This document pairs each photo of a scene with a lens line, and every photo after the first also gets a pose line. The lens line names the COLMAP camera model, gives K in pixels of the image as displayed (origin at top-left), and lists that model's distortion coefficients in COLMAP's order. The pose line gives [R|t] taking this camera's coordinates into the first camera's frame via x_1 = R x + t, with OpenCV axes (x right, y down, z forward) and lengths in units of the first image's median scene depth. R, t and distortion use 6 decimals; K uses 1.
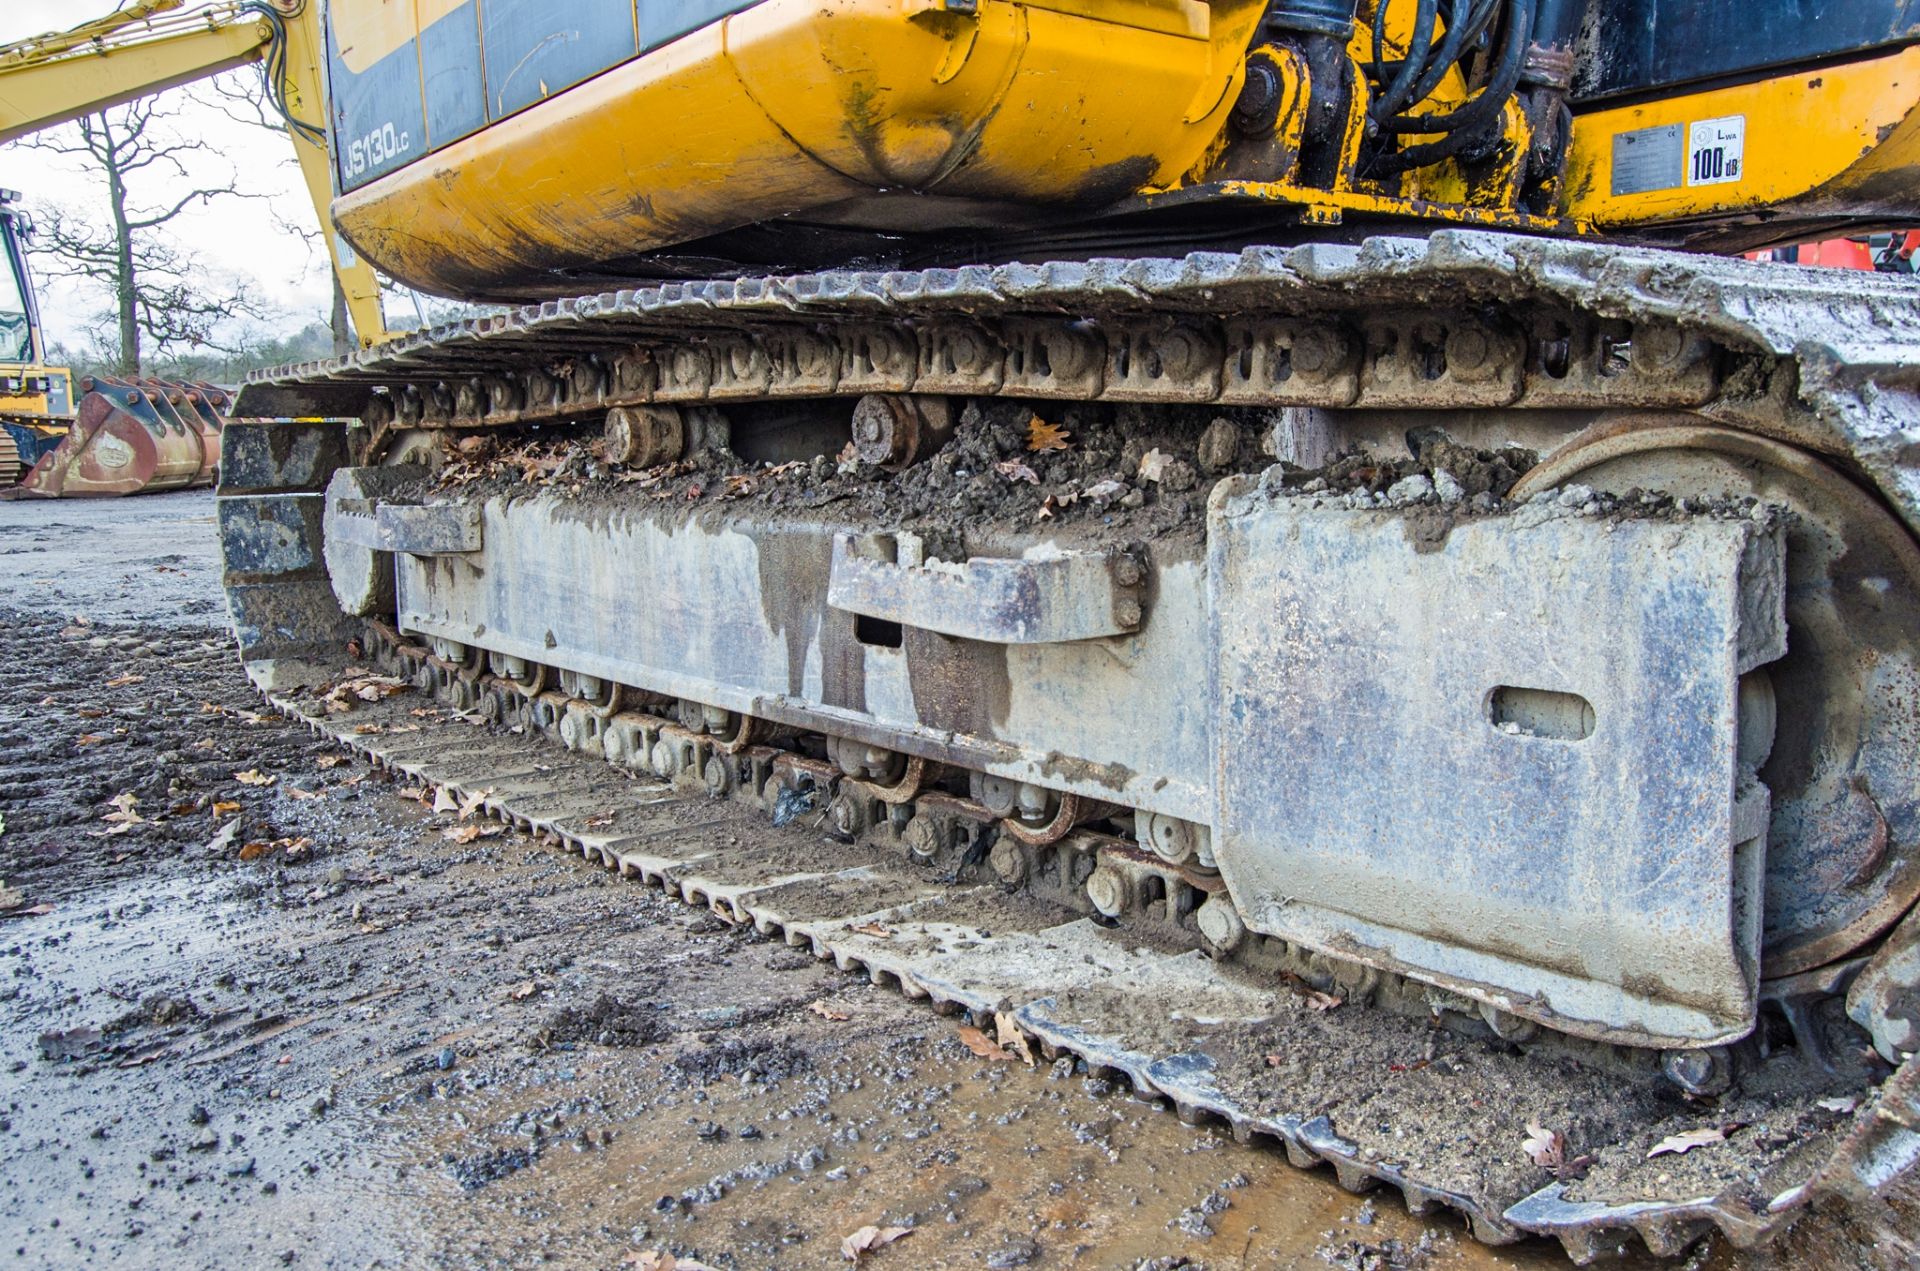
lens RADIAL K [[1604.6, 0, 984.3], [0, 1604.6, 638.6], [0, 0, 1]] dist [-0.004498, -0.008671]
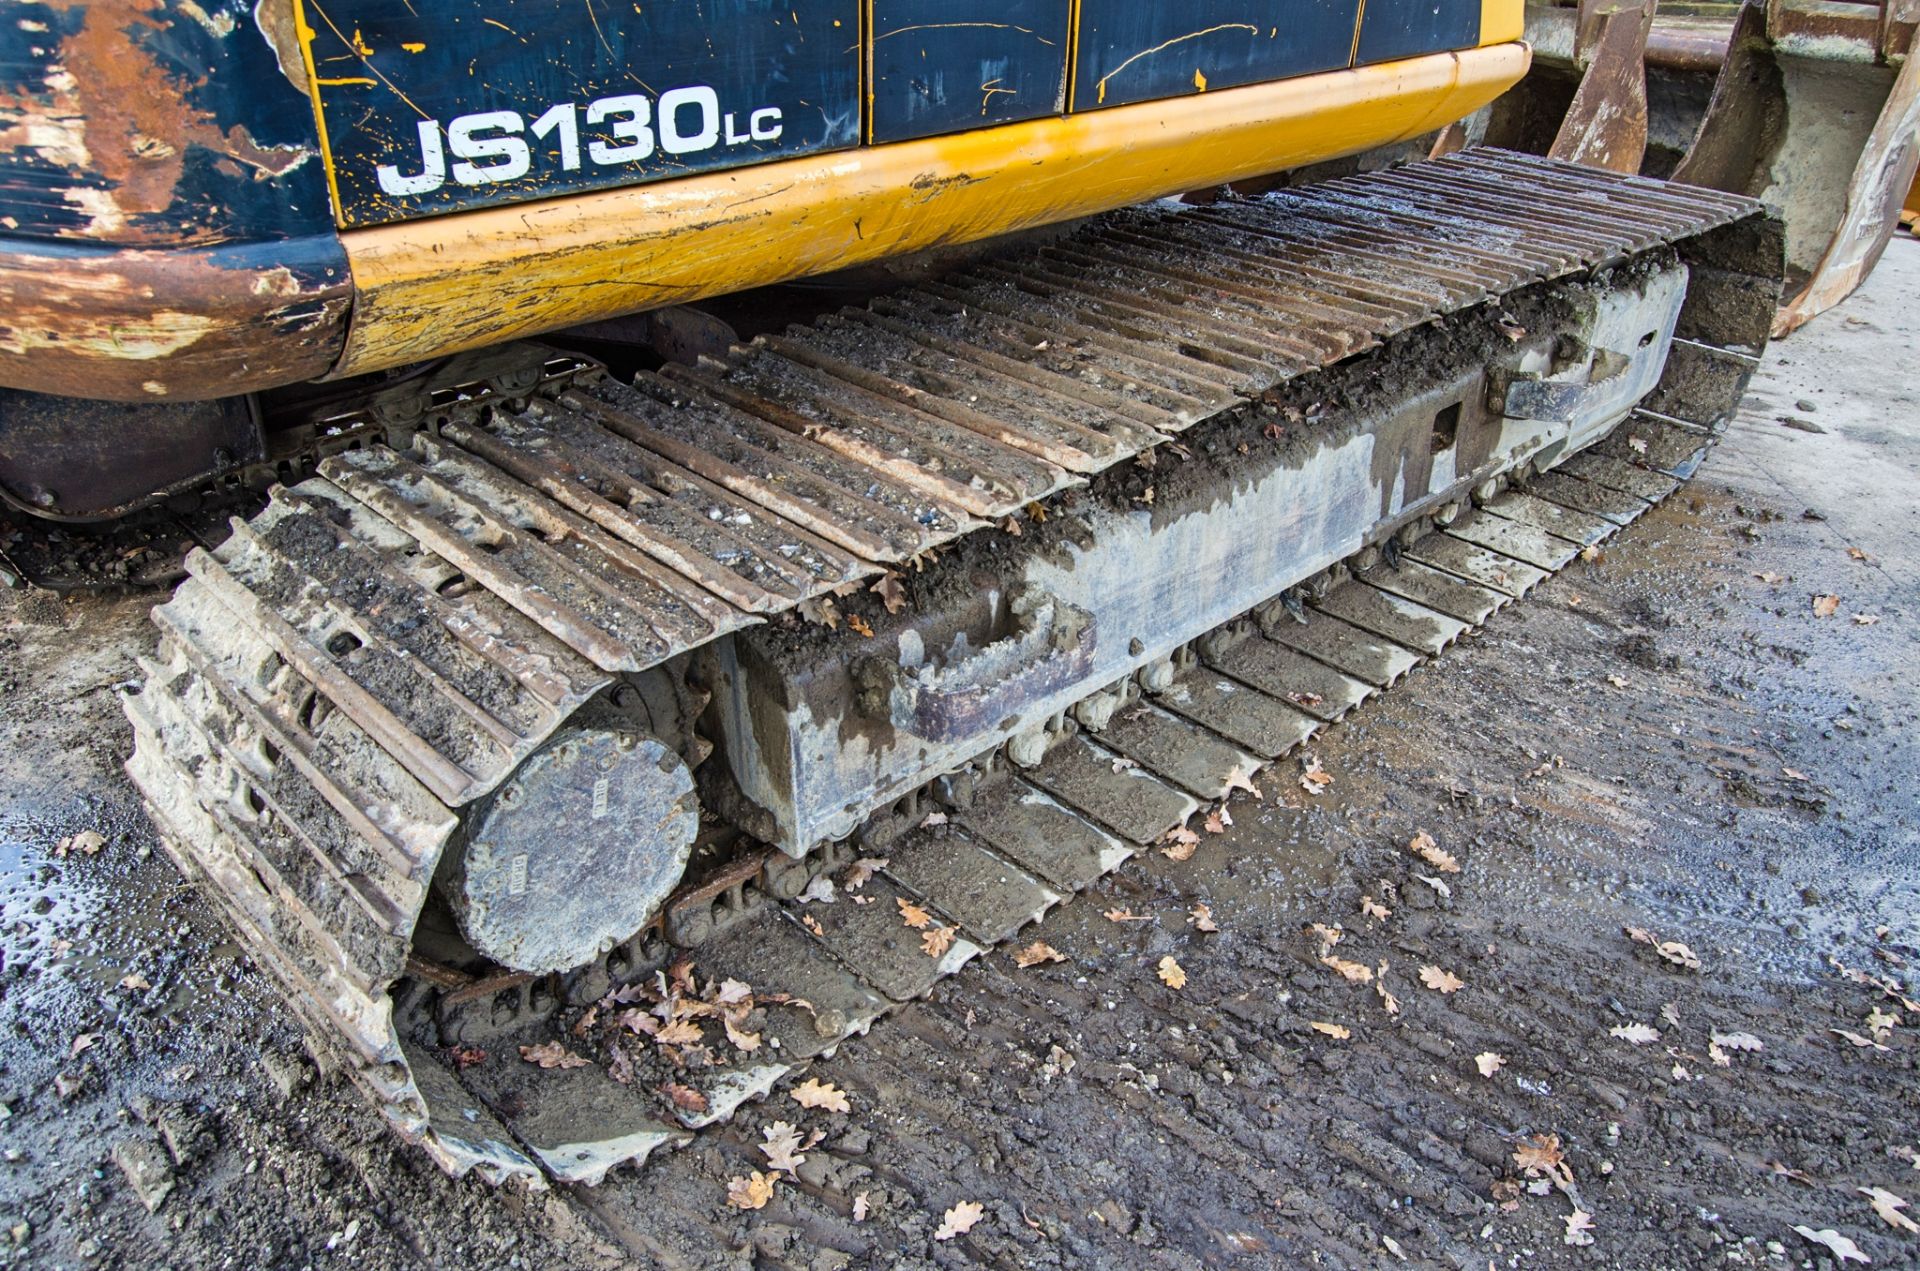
lens RADIAL K [[1457.3, 0, 980.9], [0, 1457.3, 633.8], [0, 0, 1]] dist [-0.016634, 0.020040]
pose [[-0.082816, -0.491409, 0.866983, -1.220789], [0.114844, 0.859469, 0.498120, -0.546492], [-0.989925, 0.140820, -0.014743, 1.301356]]
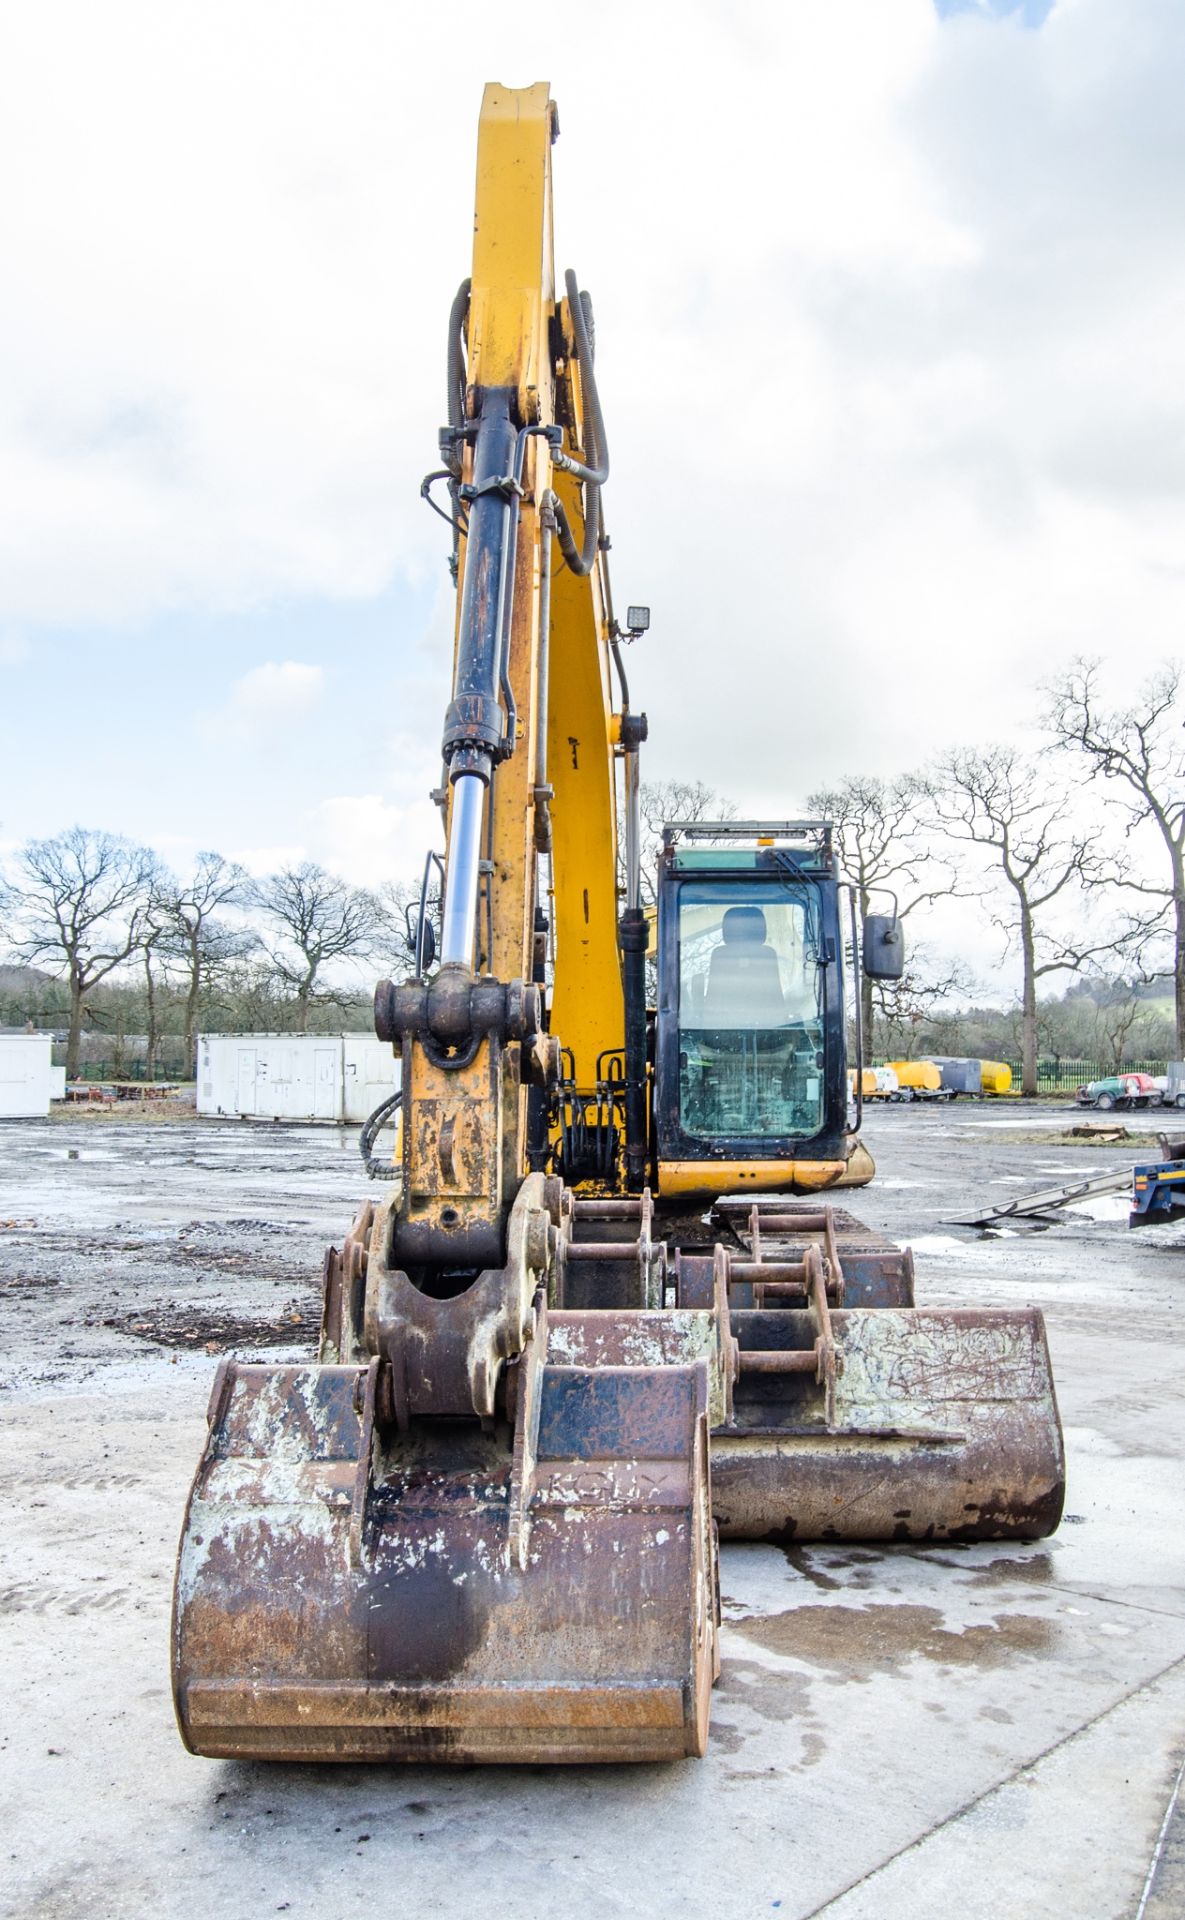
lens RADIAL K [[1615.9, 0, 630.5], [0, 1615.9, 963.3], [0, 0, 1]] dist [0.003110, 0.005873]
pose [[0.782756, -0.038640, -0.621128, 2.750549], [-0.084023, 0.982370, -0.167001, -0.196182], [0.616630, 0.182910, 0.765710, -1.854594]]
